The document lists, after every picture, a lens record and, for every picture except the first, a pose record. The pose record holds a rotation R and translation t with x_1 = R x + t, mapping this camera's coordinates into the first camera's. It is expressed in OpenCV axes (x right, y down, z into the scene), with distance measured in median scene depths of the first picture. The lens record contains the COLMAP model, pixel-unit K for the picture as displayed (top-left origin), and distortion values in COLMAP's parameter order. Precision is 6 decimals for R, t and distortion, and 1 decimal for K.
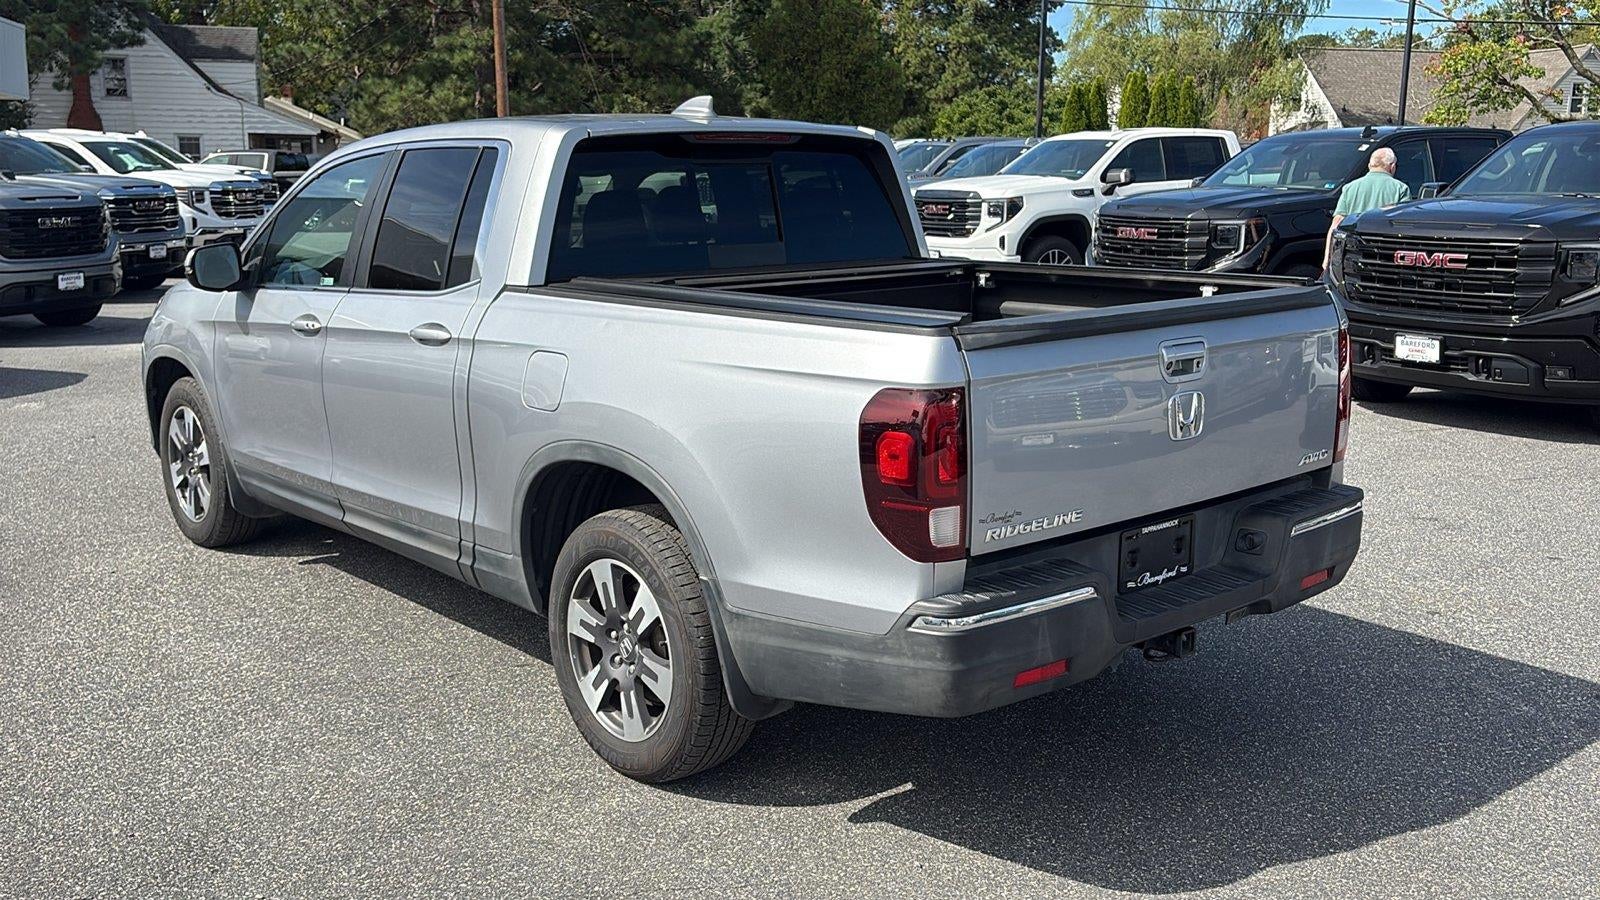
lens RADIAL K [[1484.6, 0, 783.1], [0, 1484.6, 452.2], [0, 0, 1]] dist [0.029911, 0.000000]
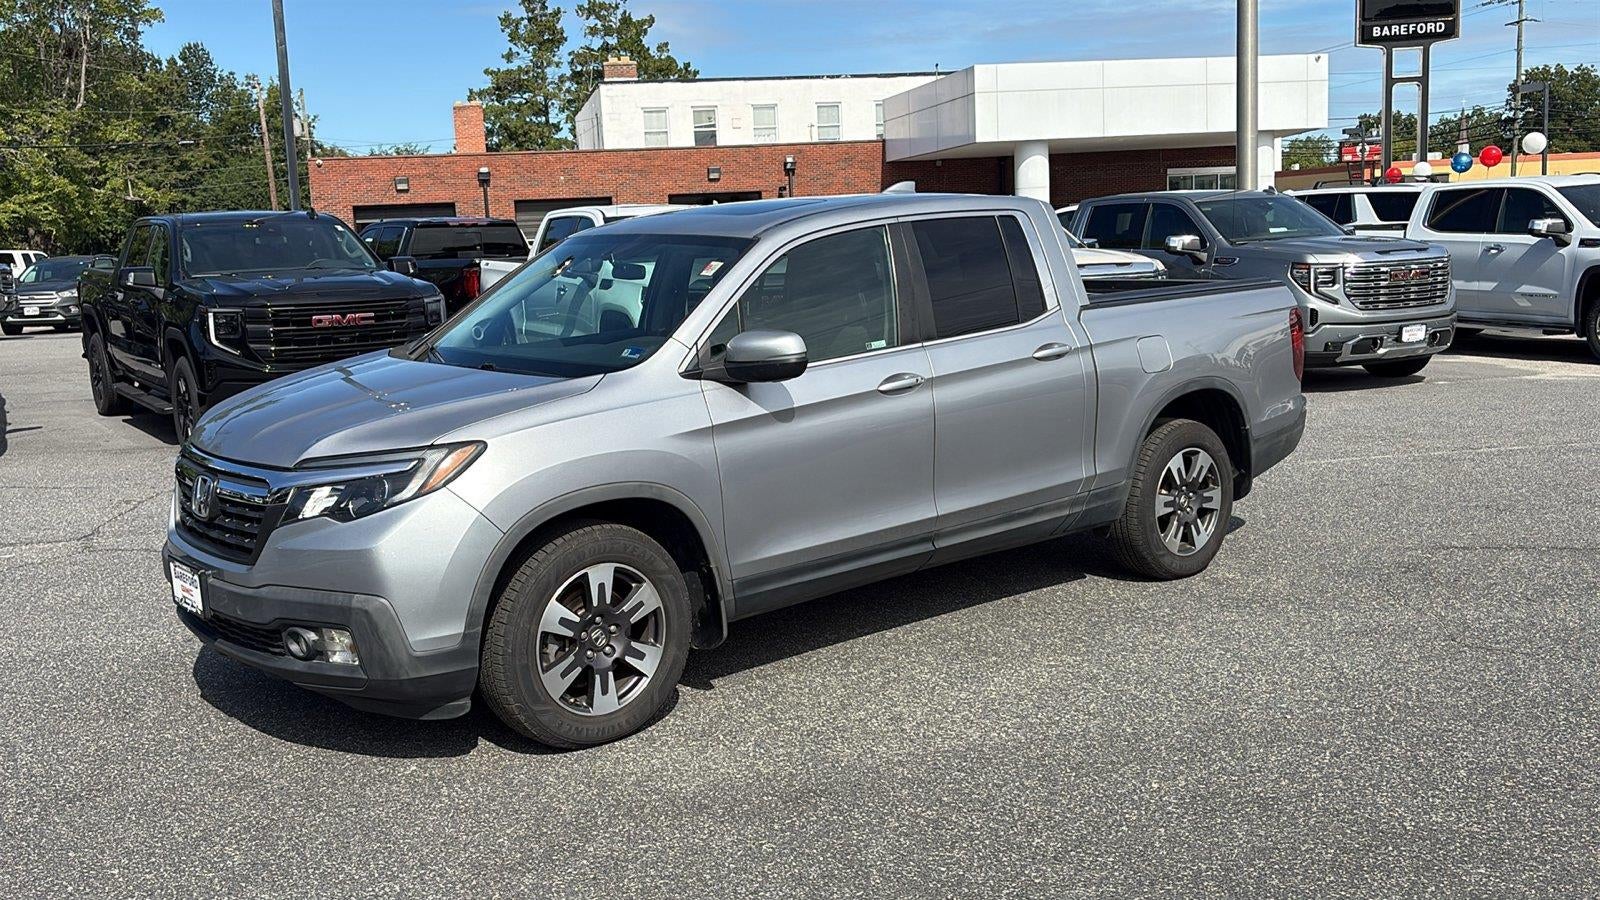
lens RADIAL K [[1484.6, 0, 771.3], [0, 1484.6, 430.5], [0, 0, 1]] dist [0.029911, 0.000000]
pose [[0.019513, -0.142704, 0.989573, -0.795683], [0.224704, 0.965067, 0.134739, -0.125125], [-0.974232, 0.219732, 0.050898, 0.598005]]
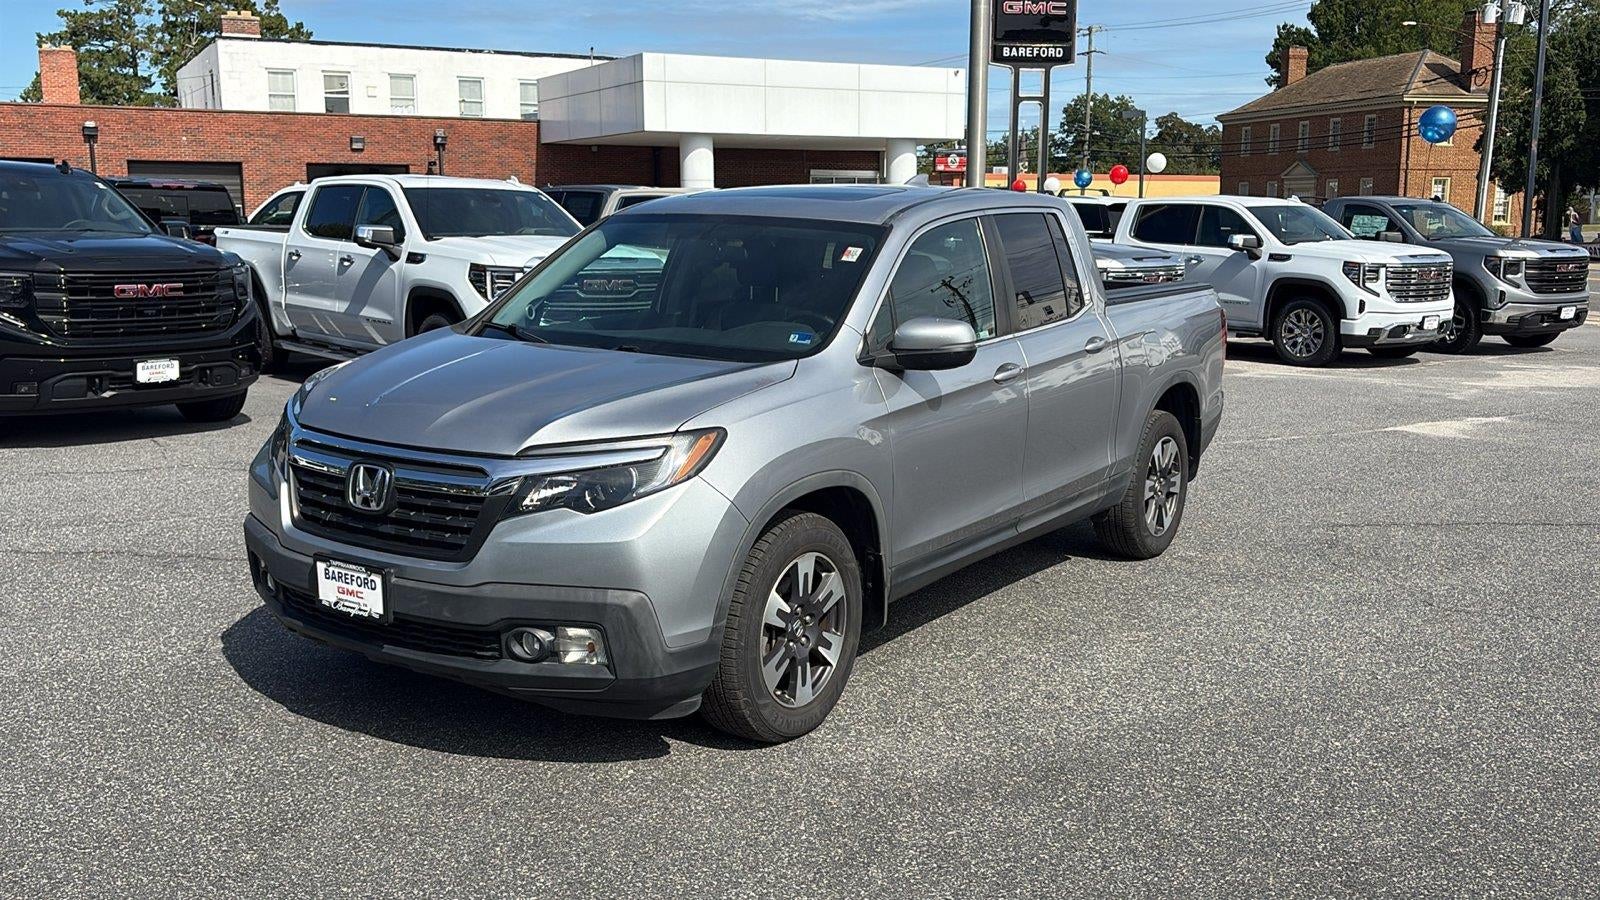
lens RADIAL K [[1484.6, 0, 811.9], [0, 1484.6, 456.1], [0, 0, 1]] dist [0.029911, 0.000000]
pose [[-0.273315, -0.166994, 0.947318, -0.766491], [0.168769, 0.961215, 0.218136, -0.167371], [-0.947004, 0.219497, -0.234531, 0.807960]]
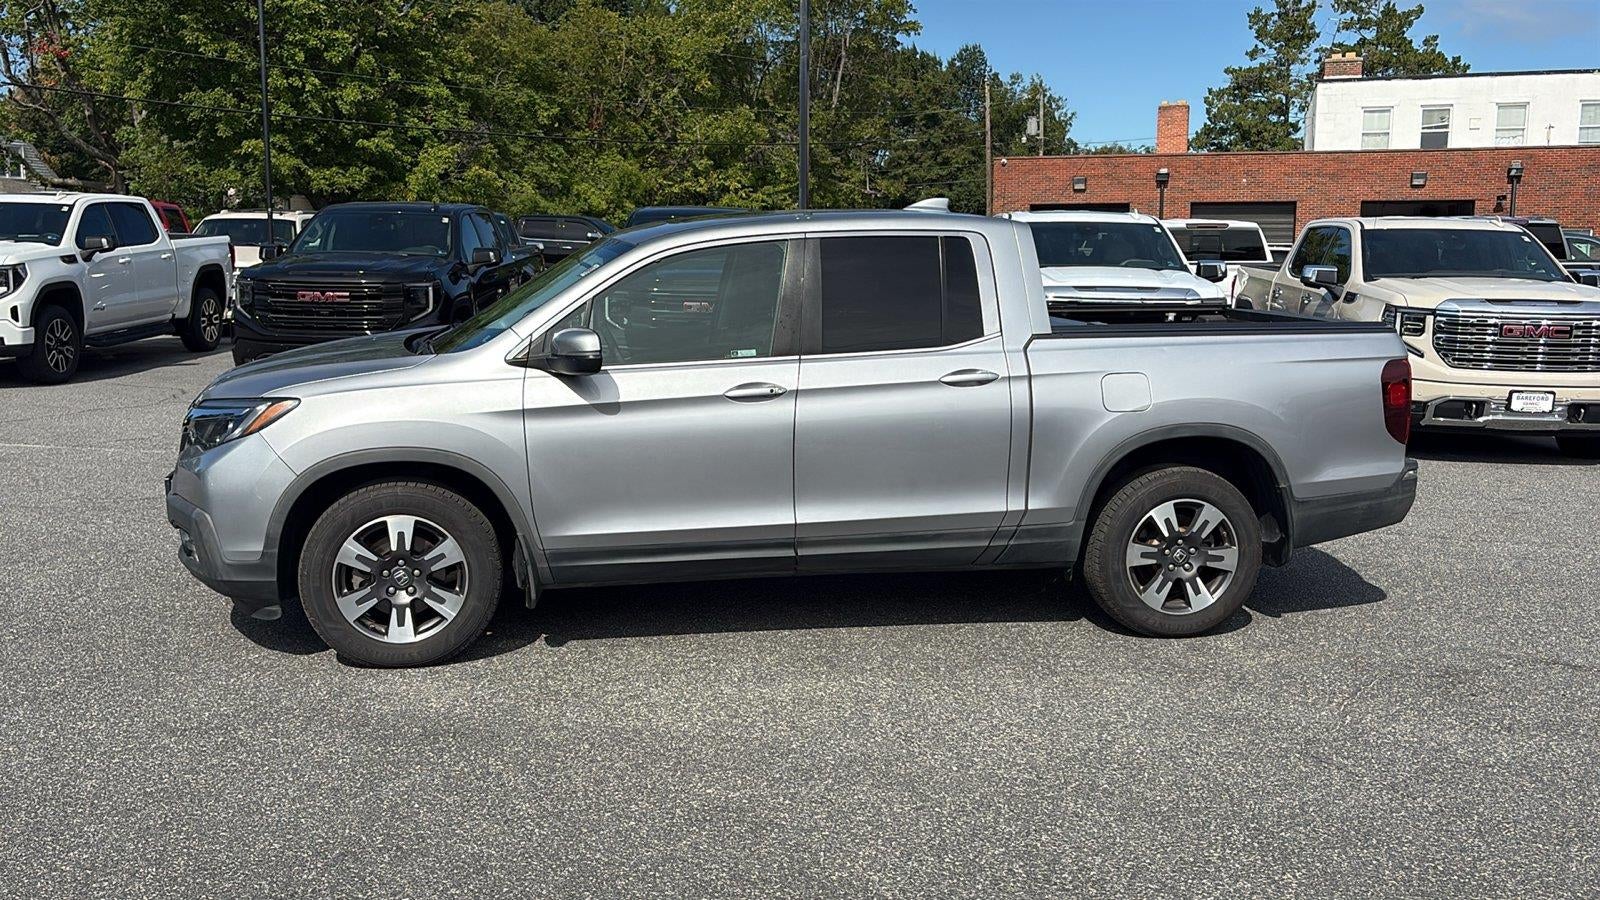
lens RADIAL K [[1484.6, 0, 790.9], [0, 1484.6, 458.6], [0, 0, 1]] dist [0.029911, 0.000000]
pose [[0.498044, -0.129956, 0.857359, -0.729186], [0.157937, 0.985764, 0.057672, -0.054918], [-0.852648, 0.106685, 0.511479, 0.233316]]
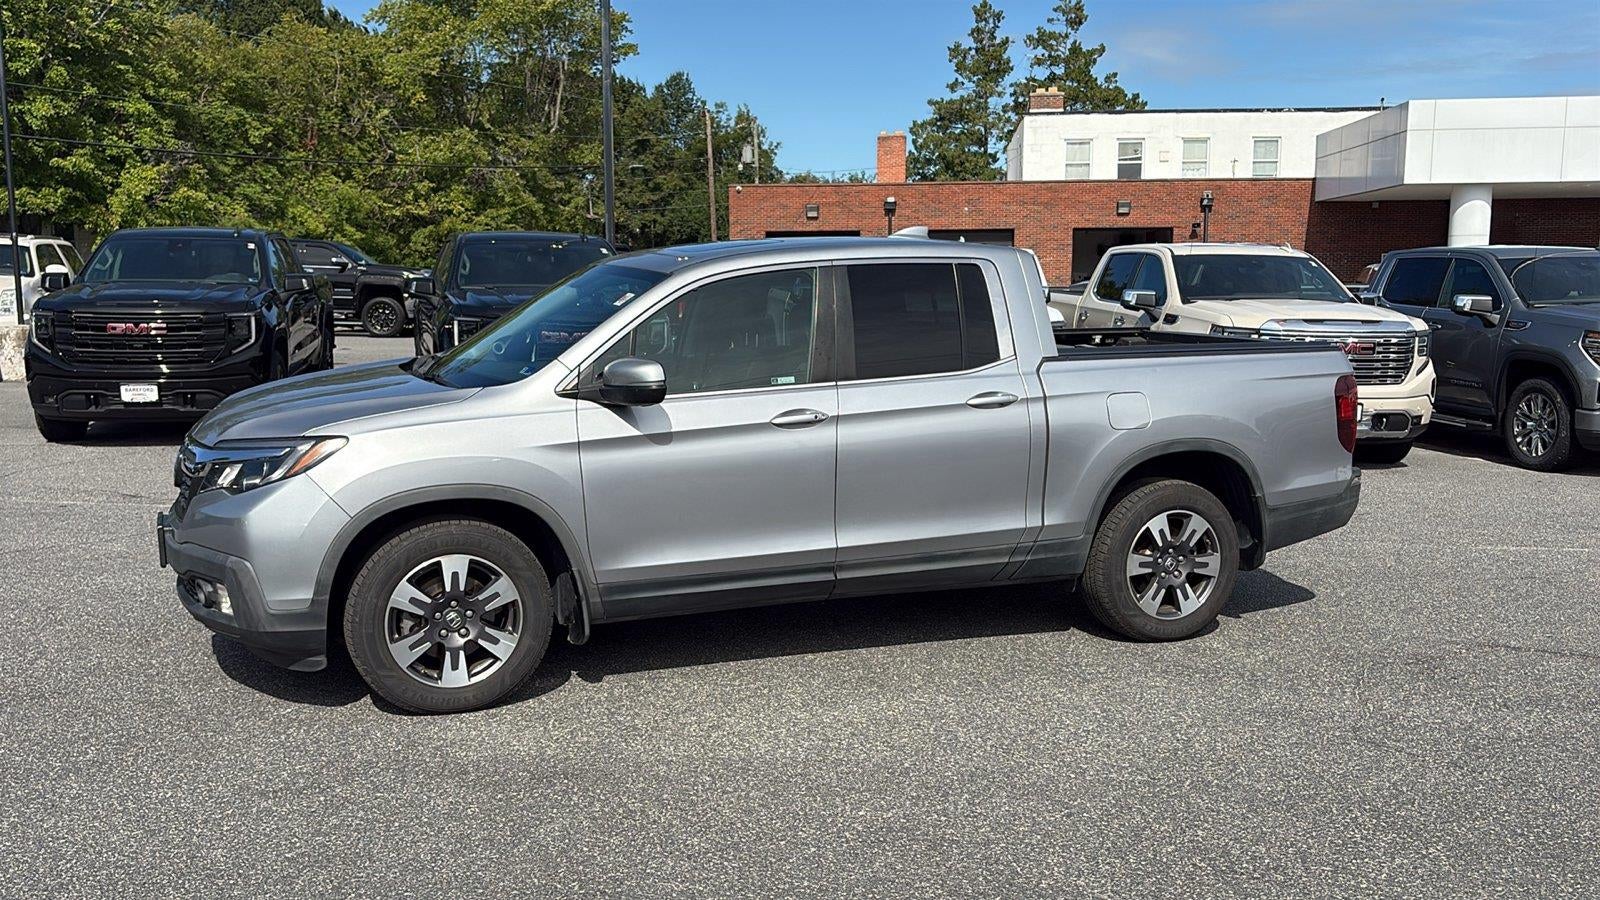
lens RADIAL K [[1484.6, 0, 778.4], [0, 1484.6, 485.1], [0, 0, 1]] dist [0.029911, 0.000000]
pose [[0.320671, -0.143743, 0.936220, -0.796419], [0.174836, 0.980416, 0.090645, -0.080695], [-0.930915, 0.134617, 0.339523, 0.364543]]
